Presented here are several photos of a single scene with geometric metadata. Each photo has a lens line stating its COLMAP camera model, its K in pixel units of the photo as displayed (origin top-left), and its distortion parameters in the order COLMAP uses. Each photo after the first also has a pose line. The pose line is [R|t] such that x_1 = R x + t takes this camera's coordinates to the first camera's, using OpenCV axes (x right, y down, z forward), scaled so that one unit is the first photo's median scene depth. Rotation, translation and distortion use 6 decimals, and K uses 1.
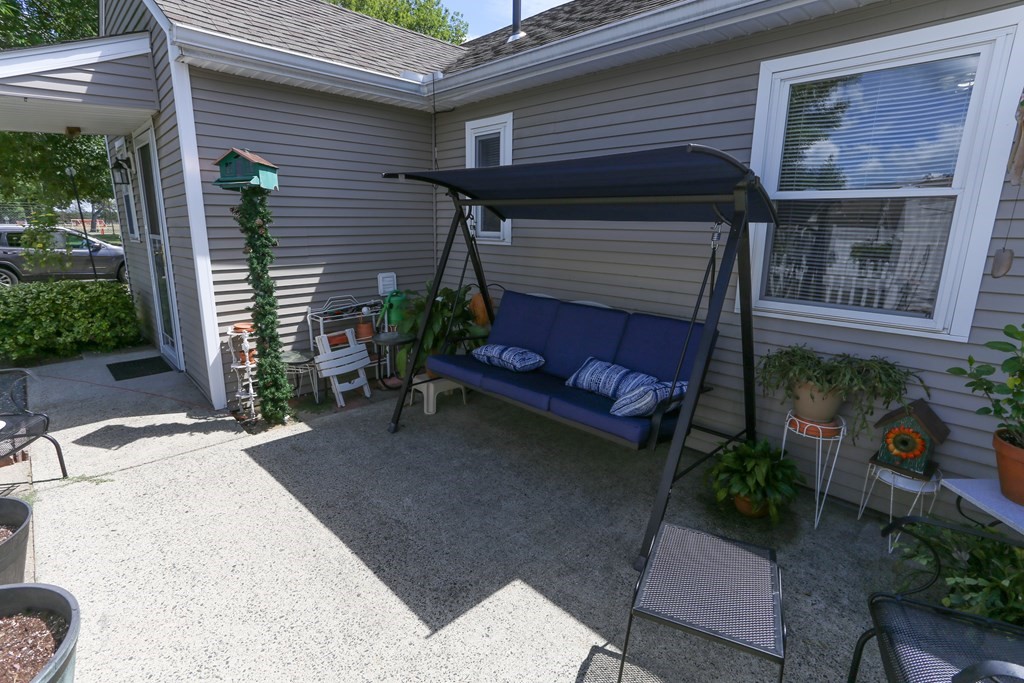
lens RADIAL K [[494.5, 0, 514.9], [0, 494.5, 335.6], [0, 0, 1]] dist [-0.052849, 0.030995]
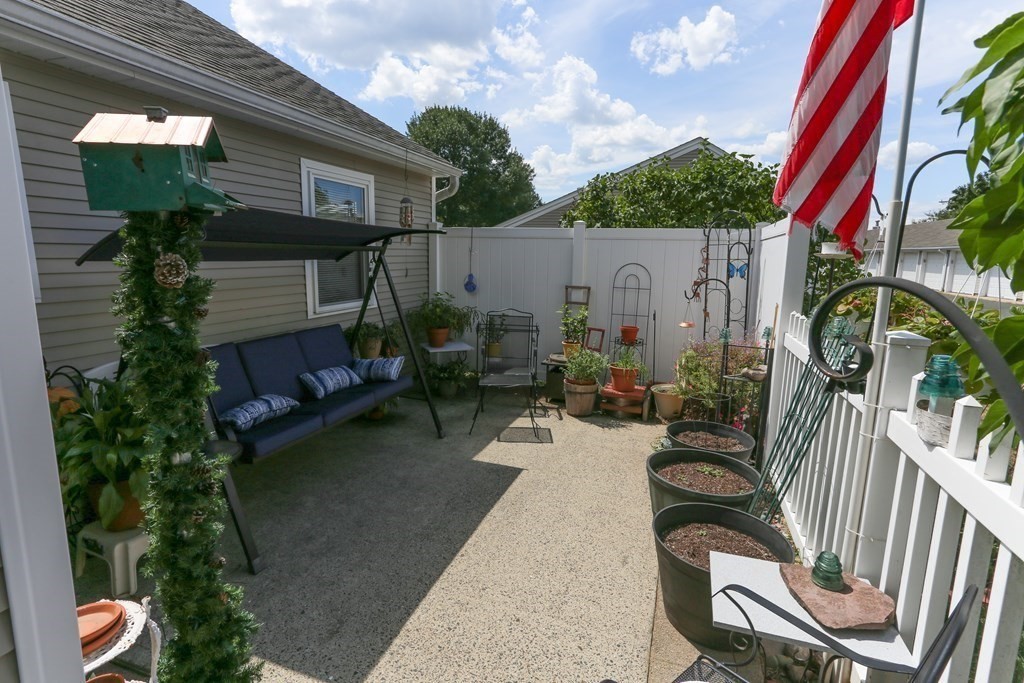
lens RADIAL K [[494.5, 0, 514.9], [0, 494.5, 335.6], [0, 0, 1]] dist [-0.052849, 0.030995]
pose [[-0.437432, -0.170198, 0.882998, -1.191424], [0.172393, 0.947841, 0.268099, -0.299487], [-0.882572, 0.269498, -0.385276, 1.066515]]
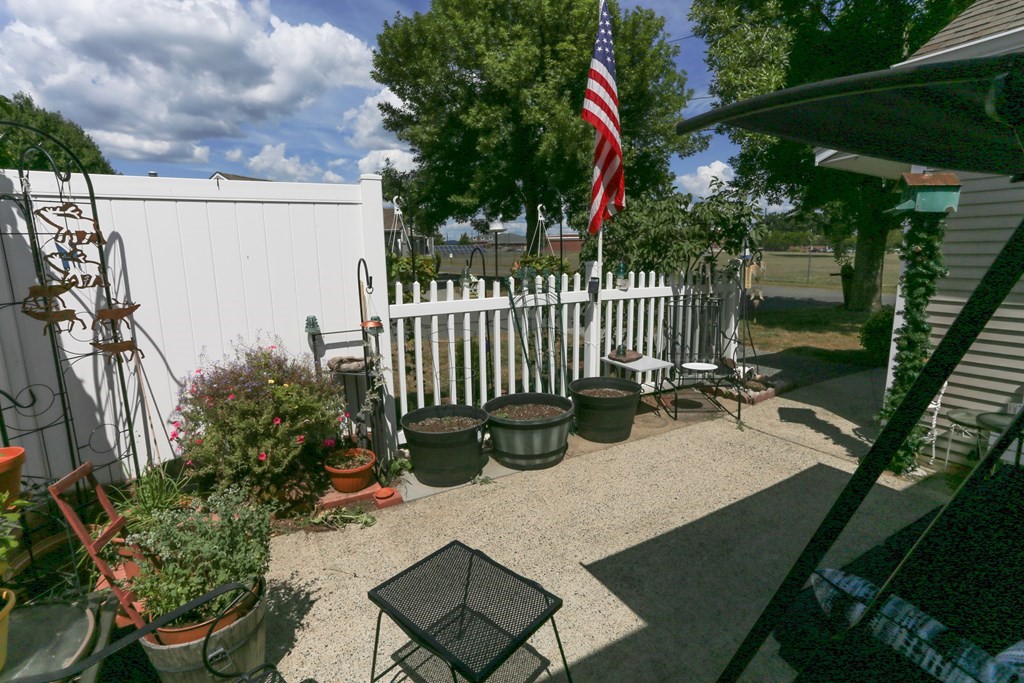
lens RADIAL K [[494.5, 0, 514.9], [0, 494.5, 335.6], [0, 0, 1]] dist [-0.052849, 0.030995]
pose [[-0.265348, 0.160652, -0.950674, 0.647117], [-0.207908, 0.953289, 0.219124, -0.138343], [0.941470, 0.255797, -0.219552, 0.609777]]
